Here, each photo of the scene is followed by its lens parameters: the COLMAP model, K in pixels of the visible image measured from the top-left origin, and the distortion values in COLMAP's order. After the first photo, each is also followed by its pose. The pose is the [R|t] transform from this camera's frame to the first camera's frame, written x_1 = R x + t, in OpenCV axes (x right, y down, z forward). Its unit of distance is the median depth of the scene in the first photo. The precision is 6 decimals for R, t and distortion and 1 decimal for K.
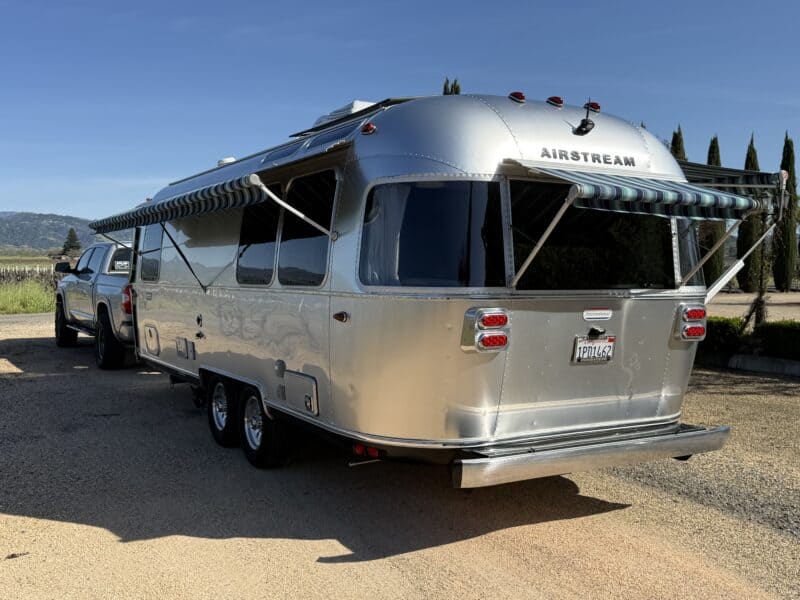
lens RADIAL K [[804.2, 0, 399.6], [0, 804.2, 300.4], [0, 0, 1]] dist [0.045115, 0.000000]
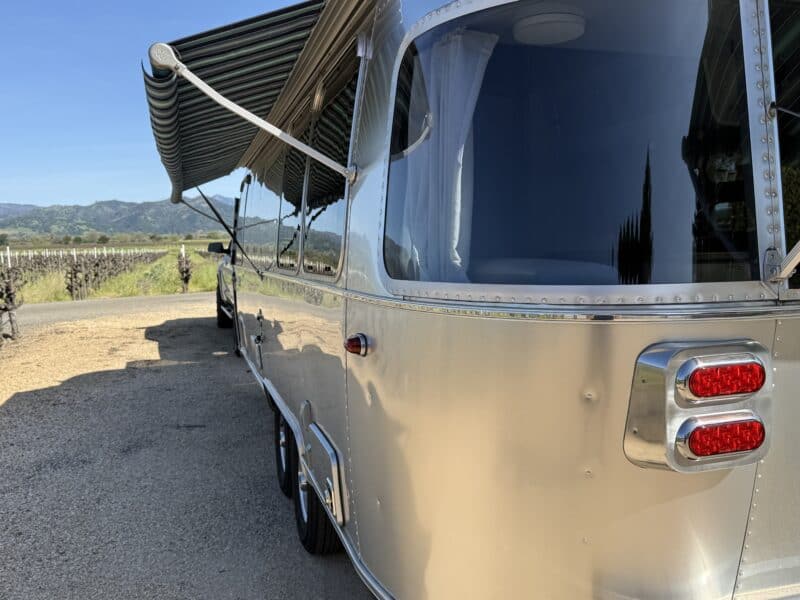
lens RADIAL K [[722.5, 0, 394.4], [0, 722.5, 301.1], [0, 0, 1]] dist [0.017738, -0.009932]
pose [[0.965918, -0.005325, -0.258793, 0.055496], [0.016210, 0.999070, 0.039943, -0.021504], [0.258340, -0.042776, 0.965107, 0.604467]]
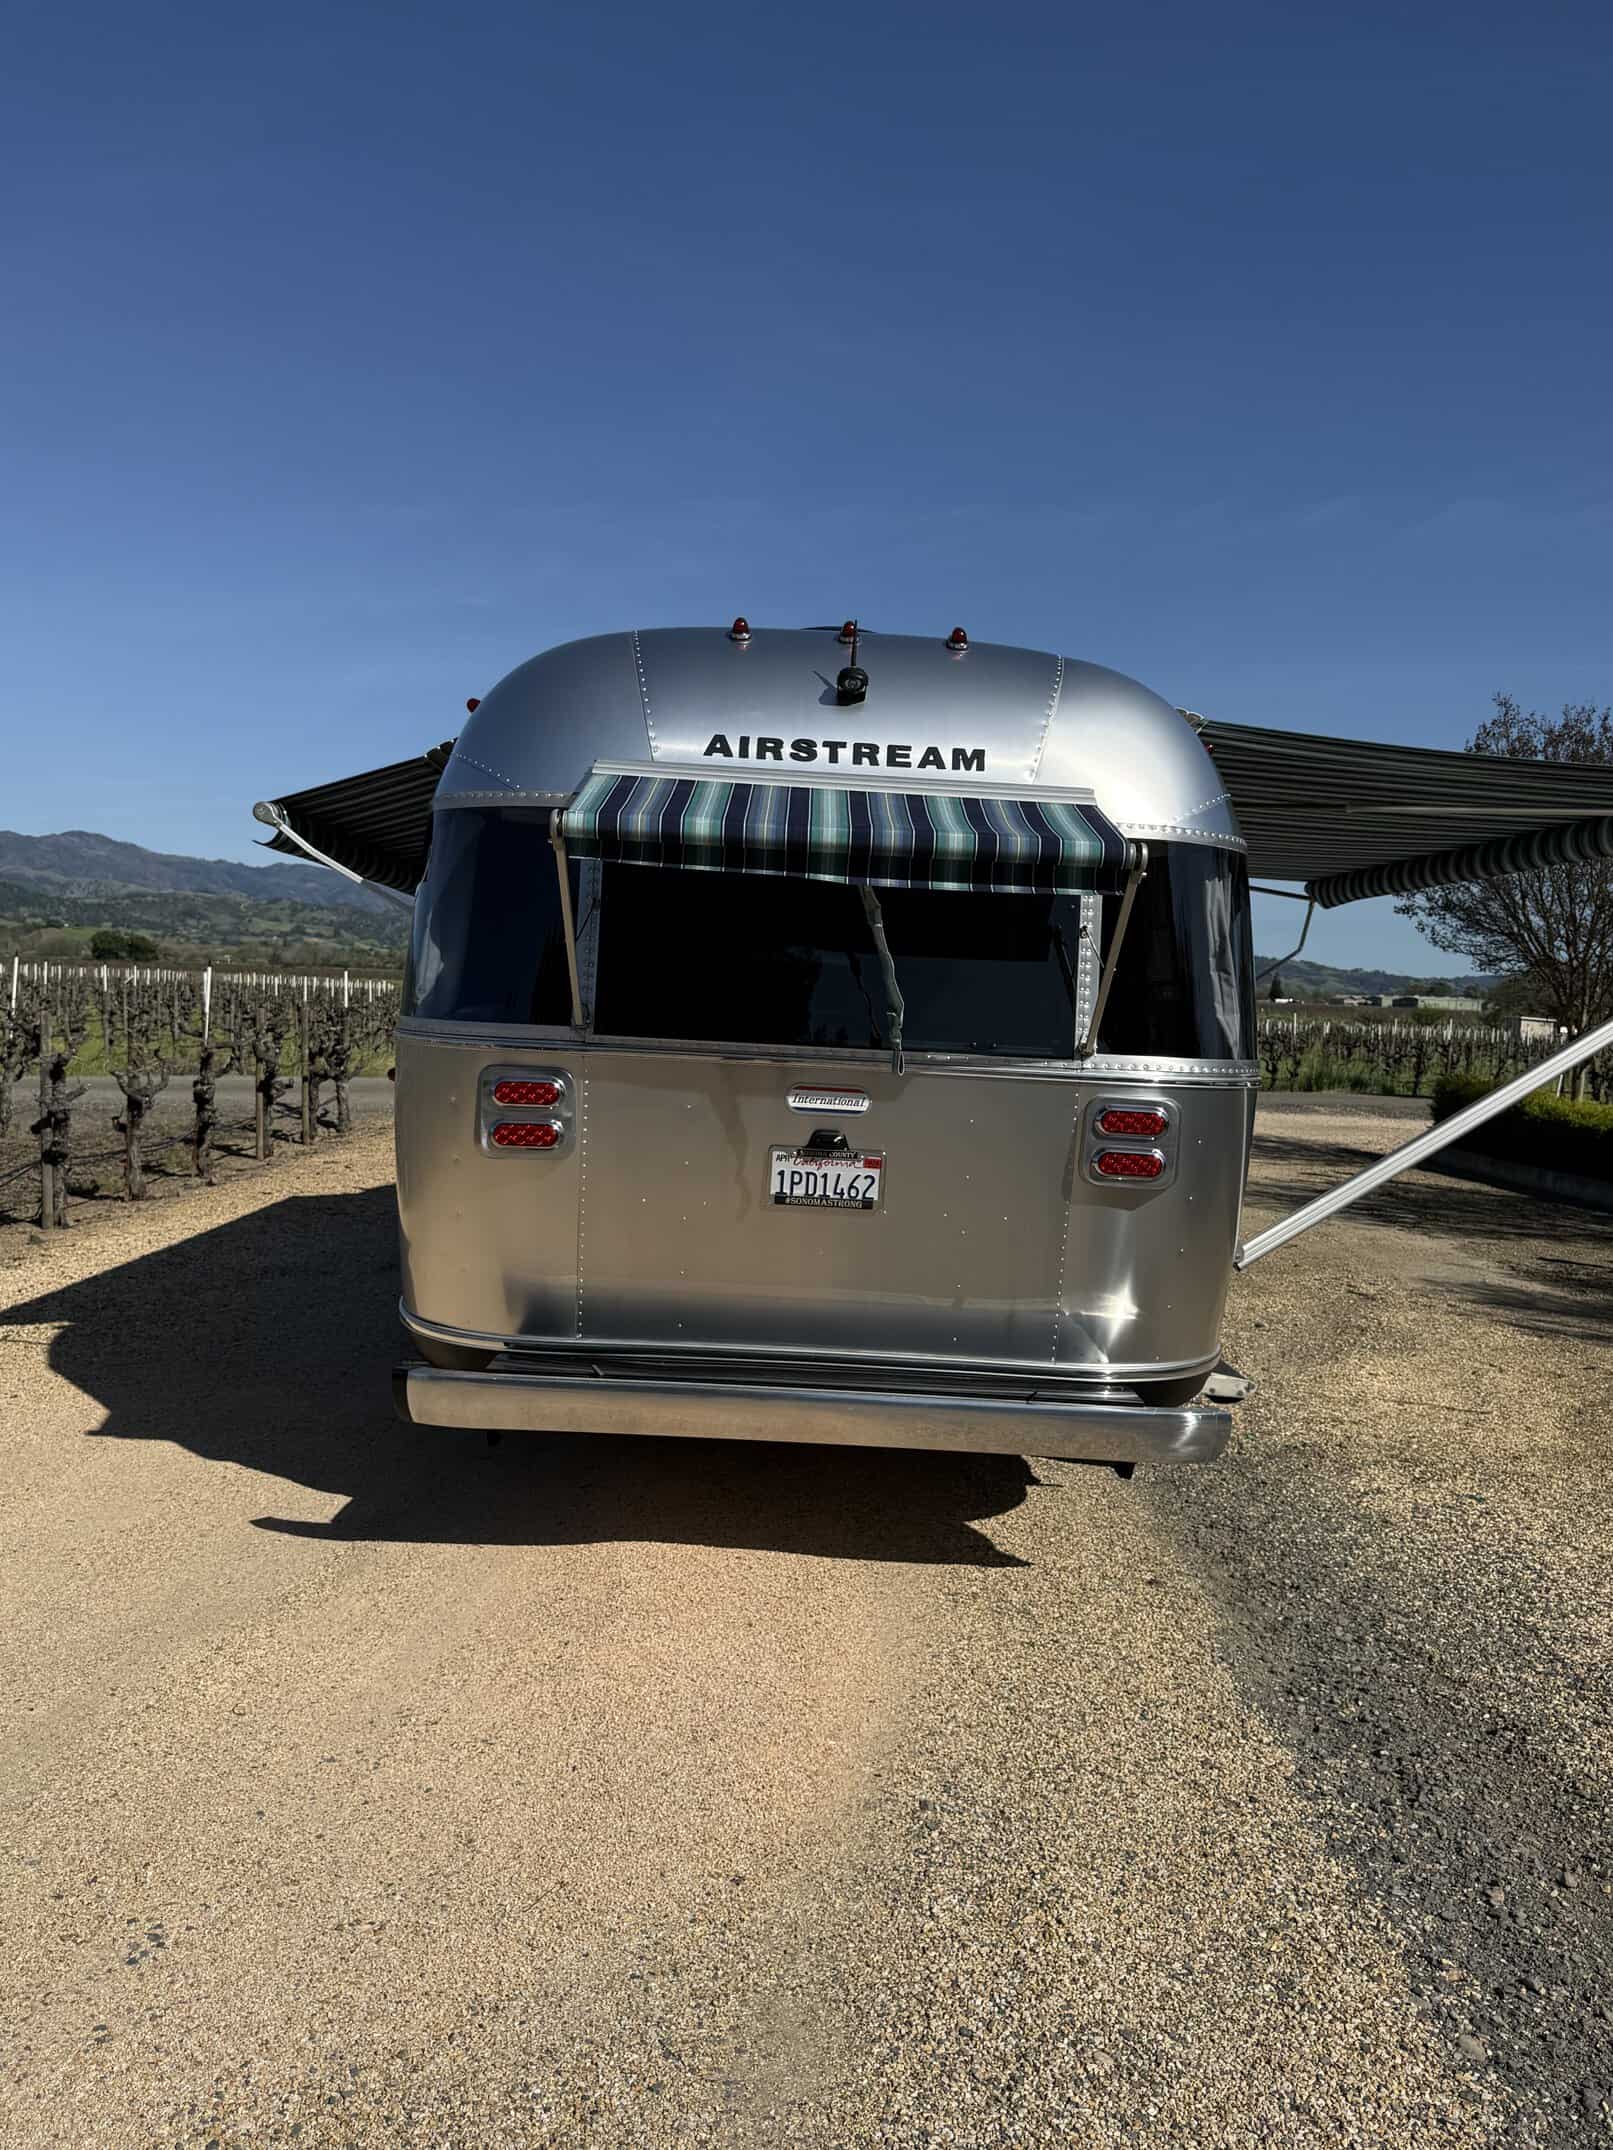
lens RADIAL K [[1671.0, 0, 814.7], [0, 1671.0, 1072.7], [0, 0, 1]] dist [0.085967, 0.000967]
pose [[0.861821, 0.058308, -0.503850, 0.712438], [-0.065212, 0.997864, 0.003934, -0.001994], [0.503003, 0.029467, 0.863782, 0.194975]]
